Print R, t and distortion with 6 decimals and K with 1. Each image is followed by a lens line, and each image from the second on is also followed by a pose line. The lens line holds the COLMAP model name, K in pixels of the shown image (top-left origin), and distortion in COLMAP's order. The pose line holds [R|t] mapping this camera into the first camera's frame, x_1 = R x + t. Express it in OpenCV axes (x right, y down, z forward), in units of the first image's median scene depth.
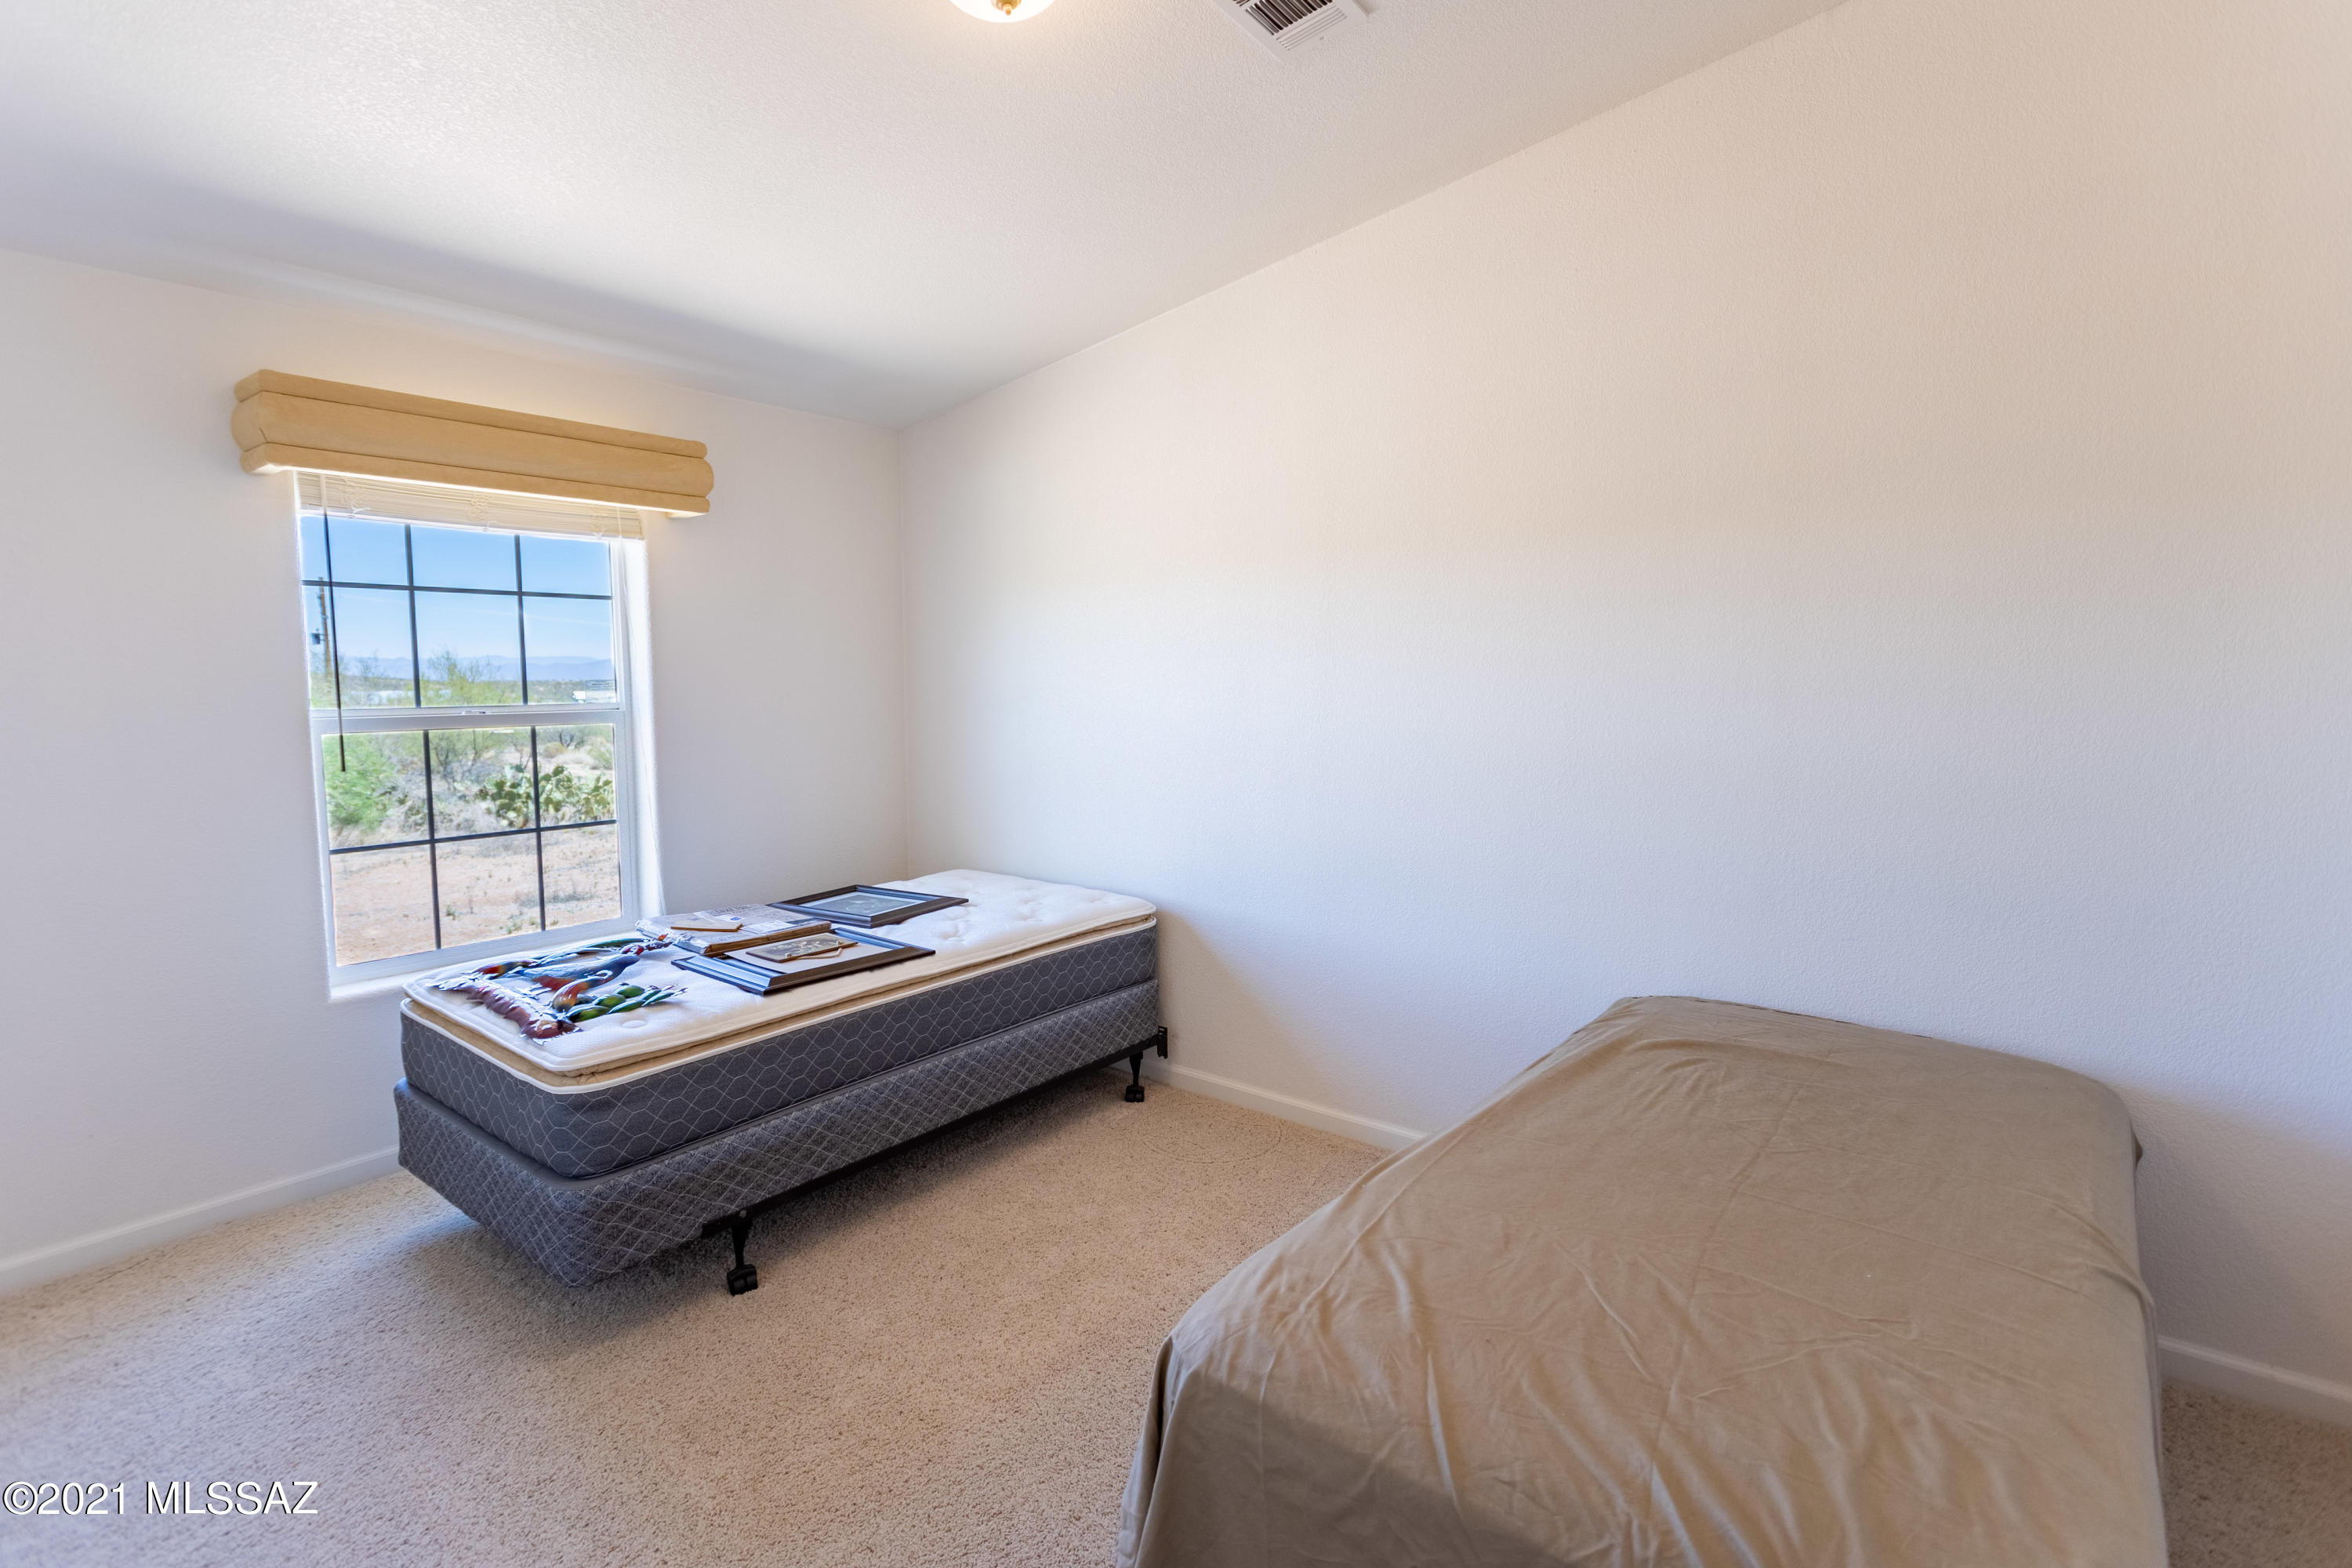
lens RADIAL K [[1116.8, 0, 1178.1], [0, 1116.8, 764.0], [0, 0, 1]] dist [0.001010, 0.000135]
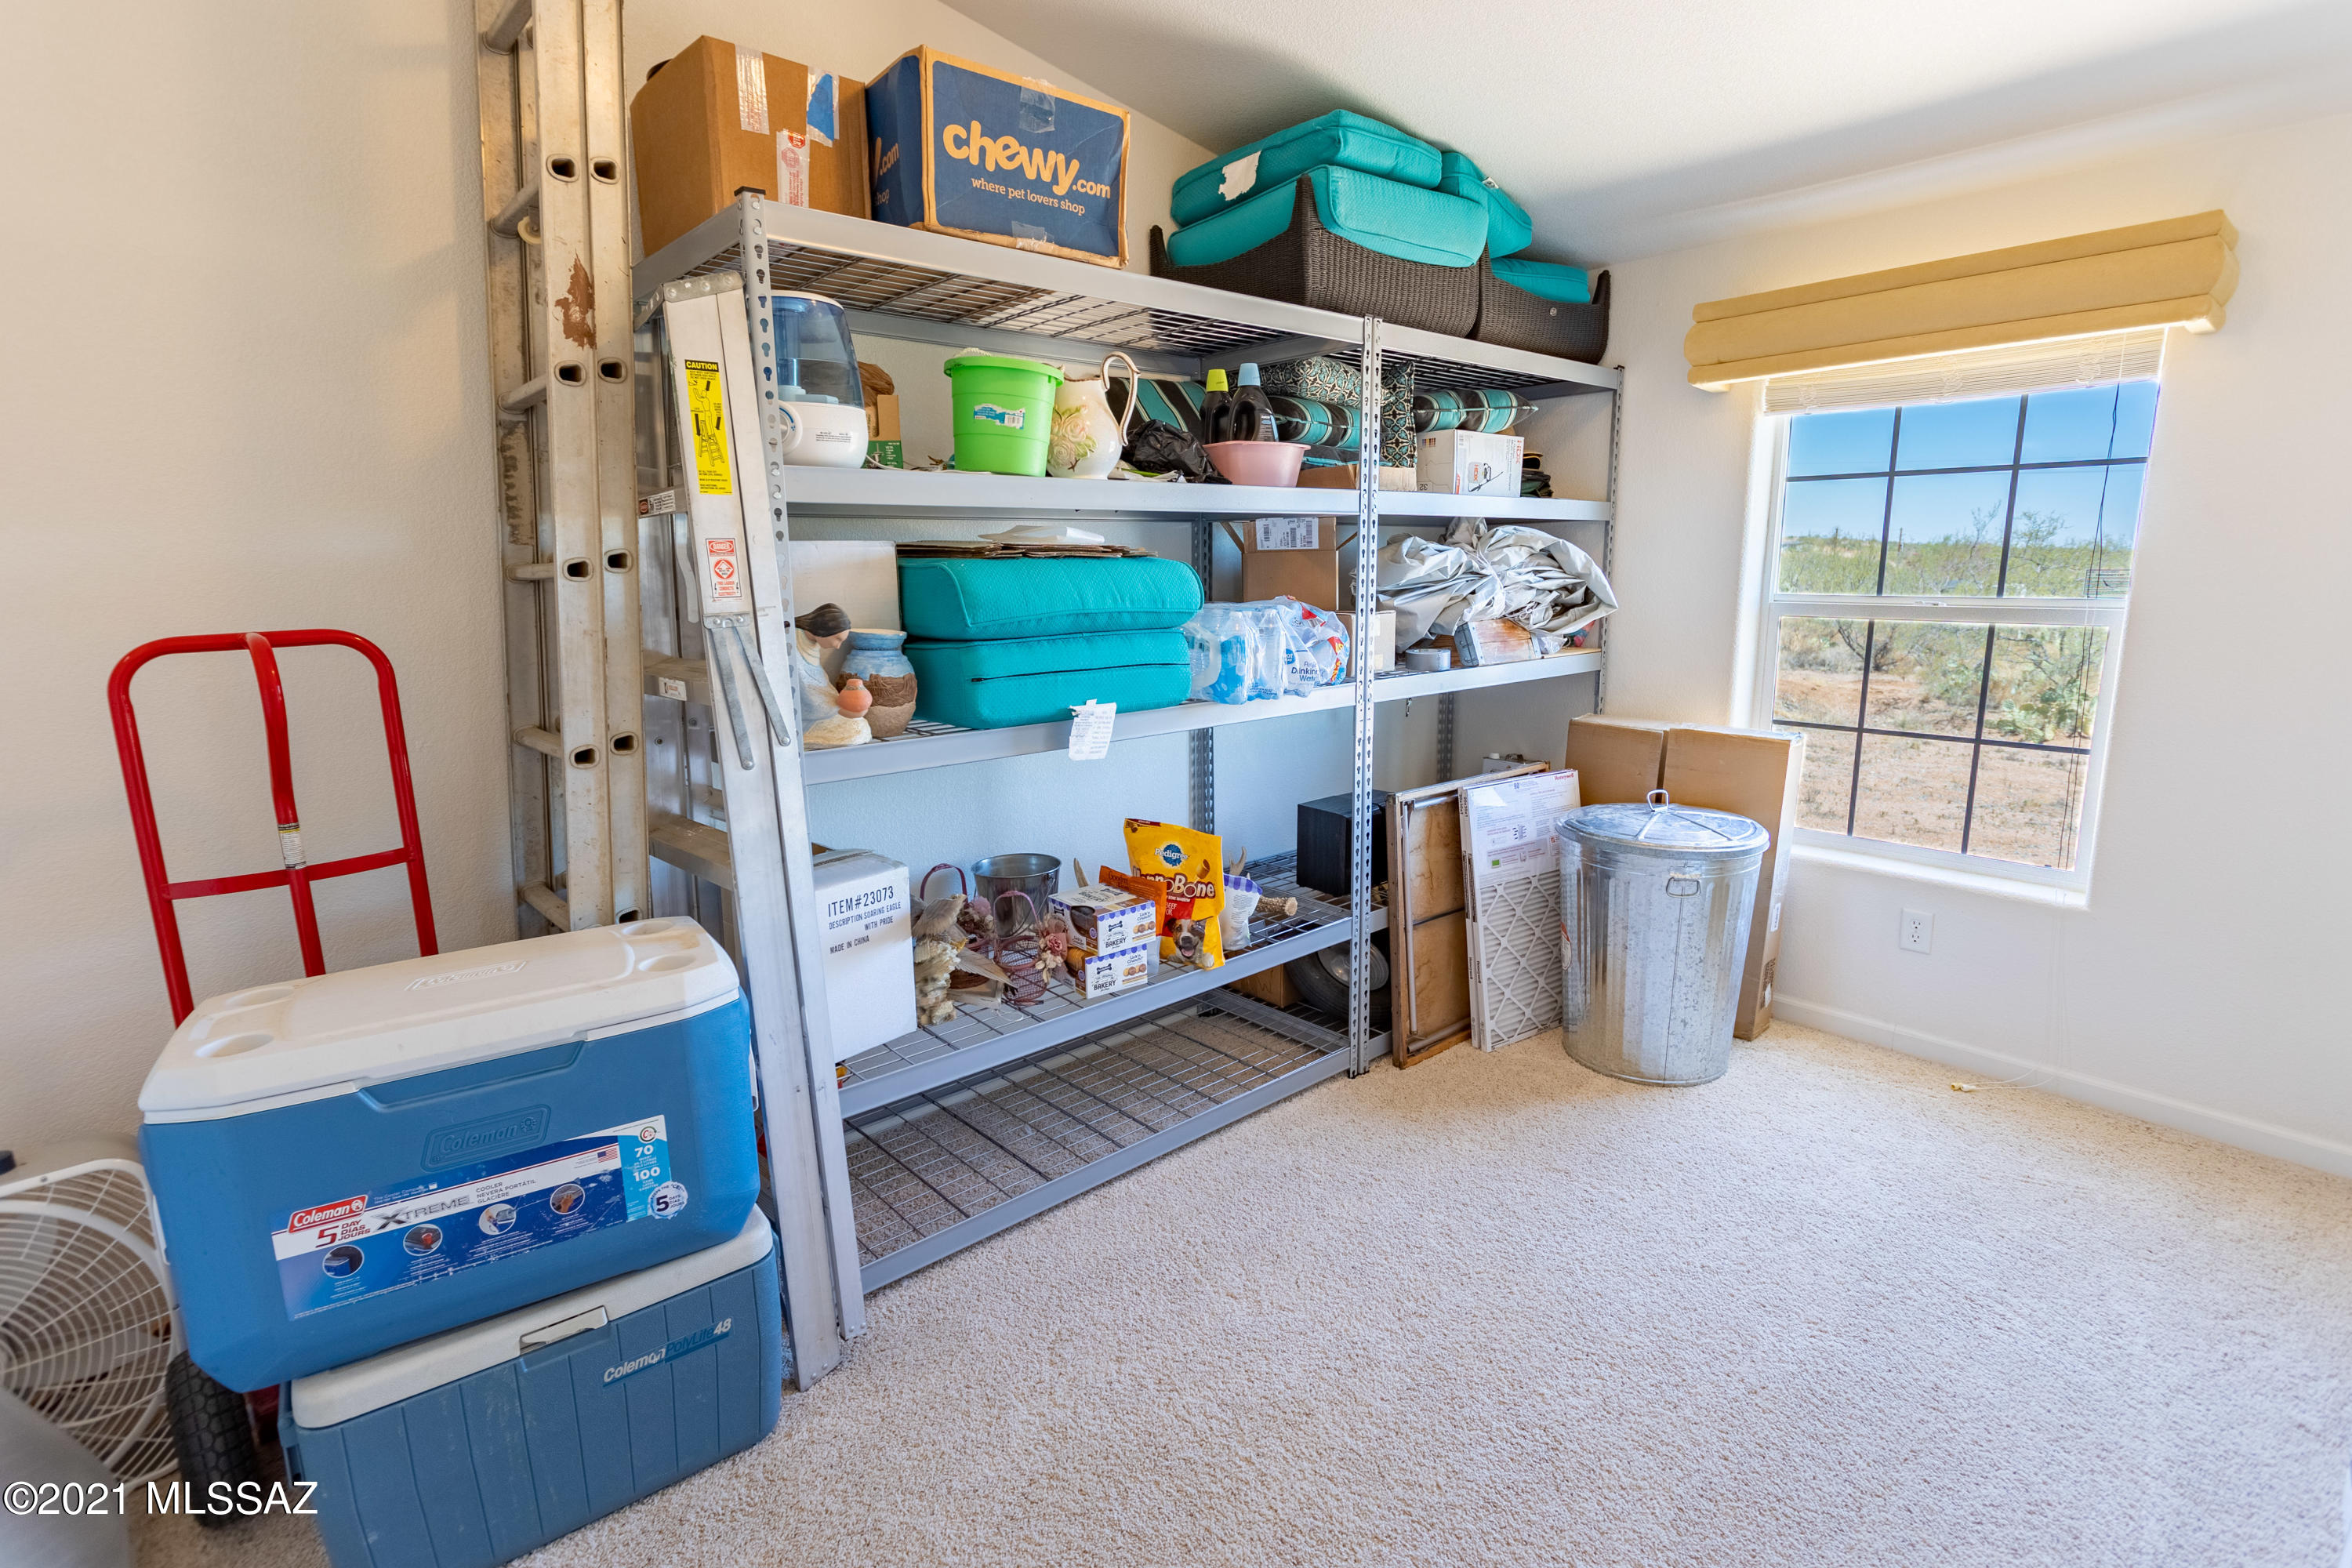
lens RADIAL K [[1116.8, 0, 1178.1], [0, 1116.8, 764.0], [0, 0, 1]] dist [0.001010, 0.000135]
pose [[-0.182730, 0.180907, -0.966376, 0.412828], [-0.077584, 0.977207, 0.197605, -0.051409], [0.980097, 0.111084, -0.164530, 0.559598]]
